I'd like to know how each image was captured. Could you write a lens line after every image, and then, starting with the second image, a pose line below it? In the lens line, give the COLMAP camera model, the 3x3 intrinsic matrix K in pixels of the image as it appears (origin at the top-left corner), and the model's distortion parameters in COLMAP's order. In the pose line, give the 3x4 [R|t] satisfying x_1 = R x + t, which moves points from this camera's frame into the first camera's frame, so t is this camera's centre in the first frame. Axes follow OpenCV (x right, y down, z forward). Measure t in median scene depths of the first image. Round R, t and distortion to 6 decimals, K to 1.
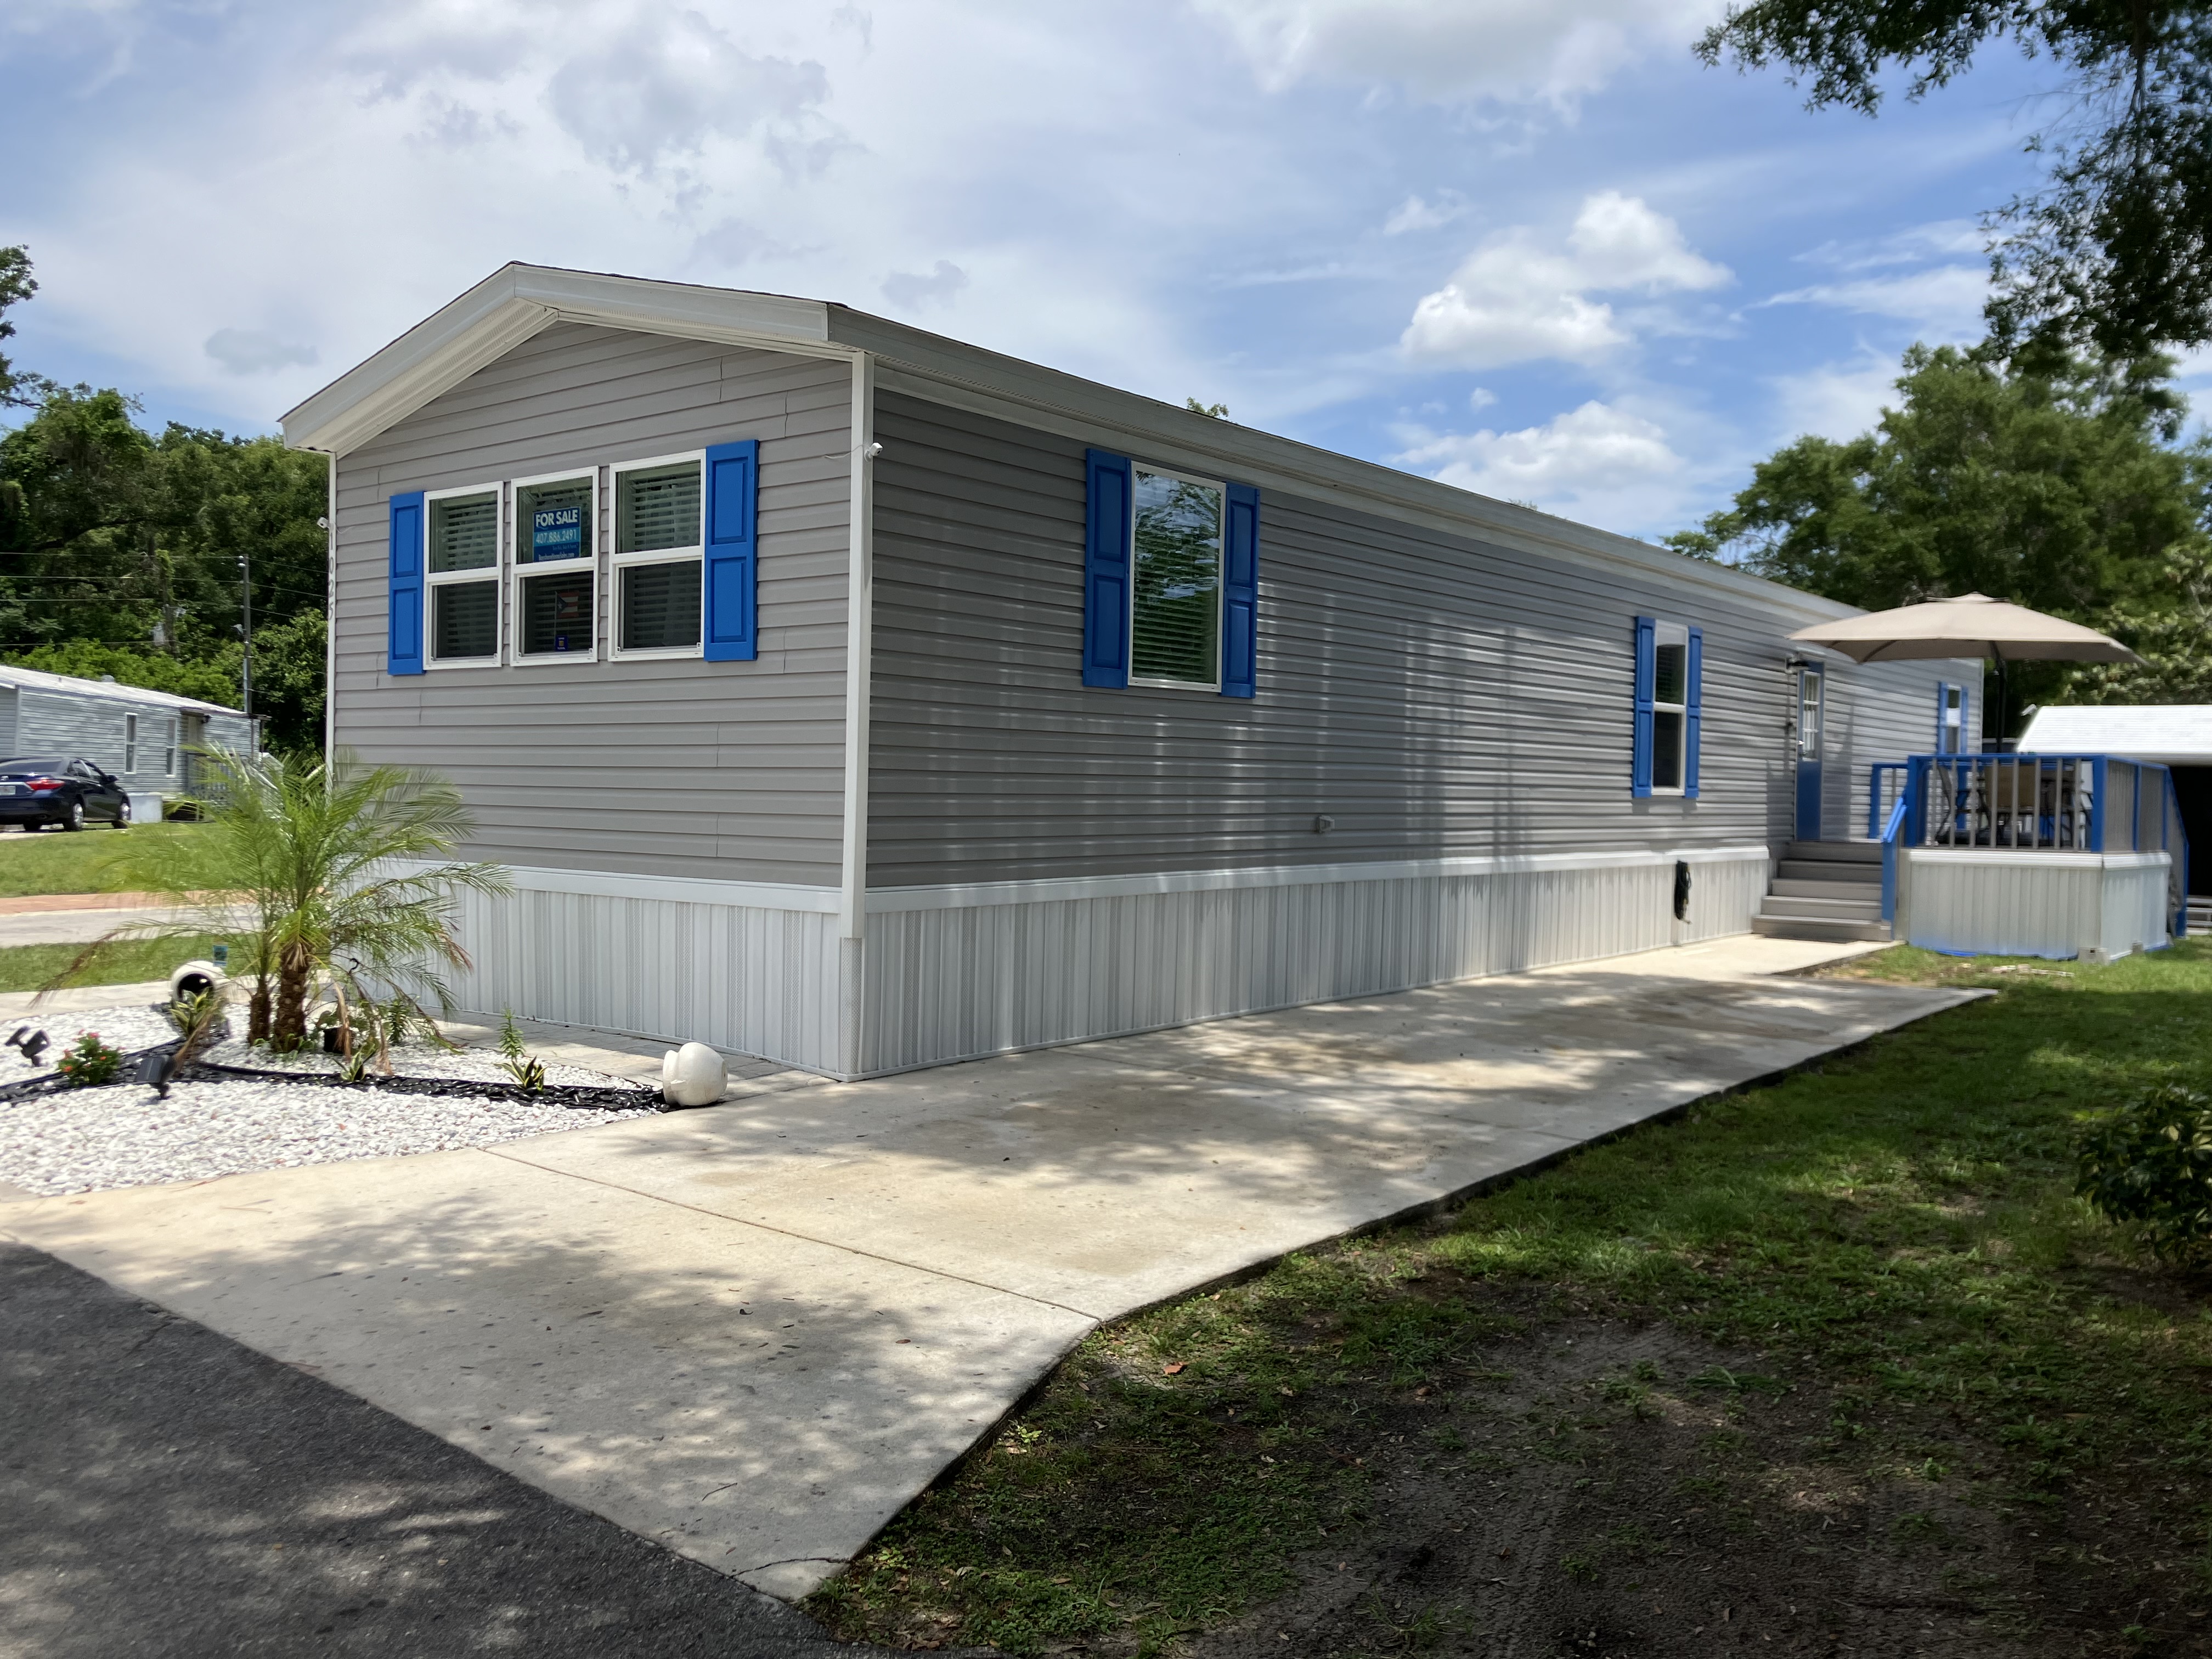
lens RADIAL K [[1805.2, 0, 1106.0], [0, 1805.2, 829.5], [0, 0, 1]] dist [0.120332, -0.210637]
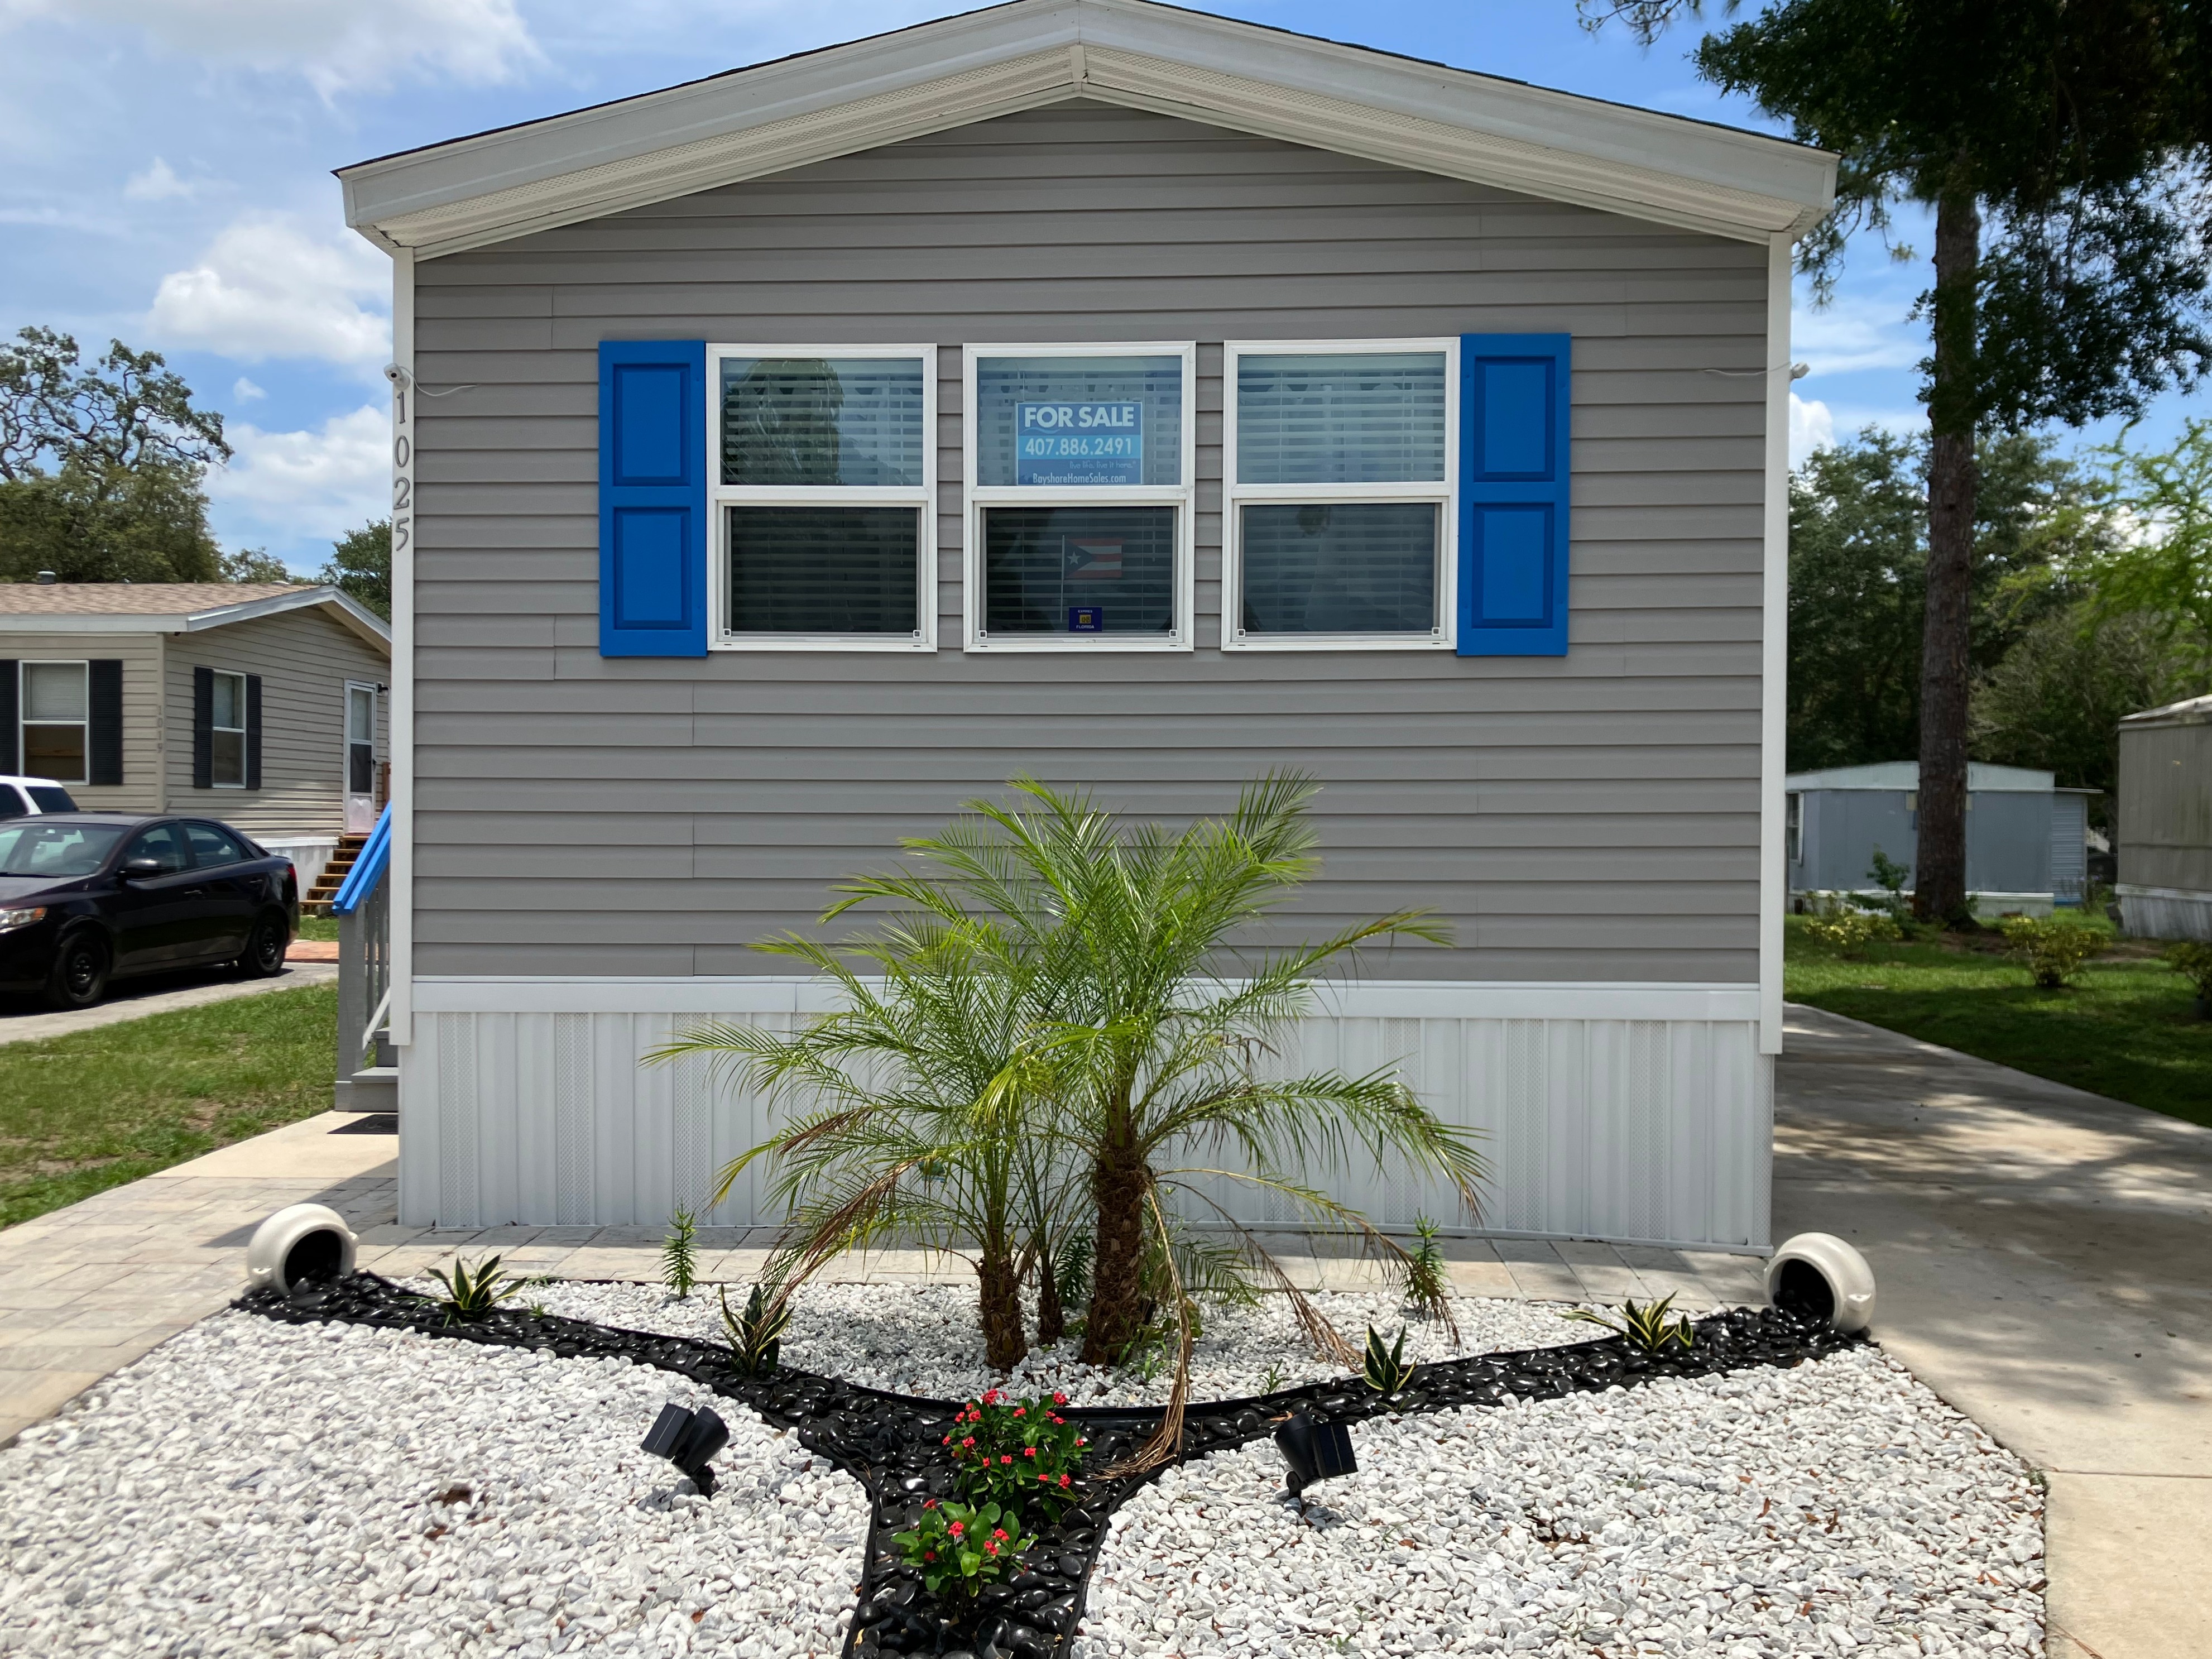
lens RADIAL K [[1805.3, 0, 1106.0], [0, 1805.3, 829.5], [0, 0, 1]] dist [0.120332, -0.210637]
pose [[0.802804, -0.017237, 0.595994, -0.663787], [0.025042, 0.999675, -0.004820, -0.026183], [-0.595717, 0.018794, 0.802975, 0.497097]]
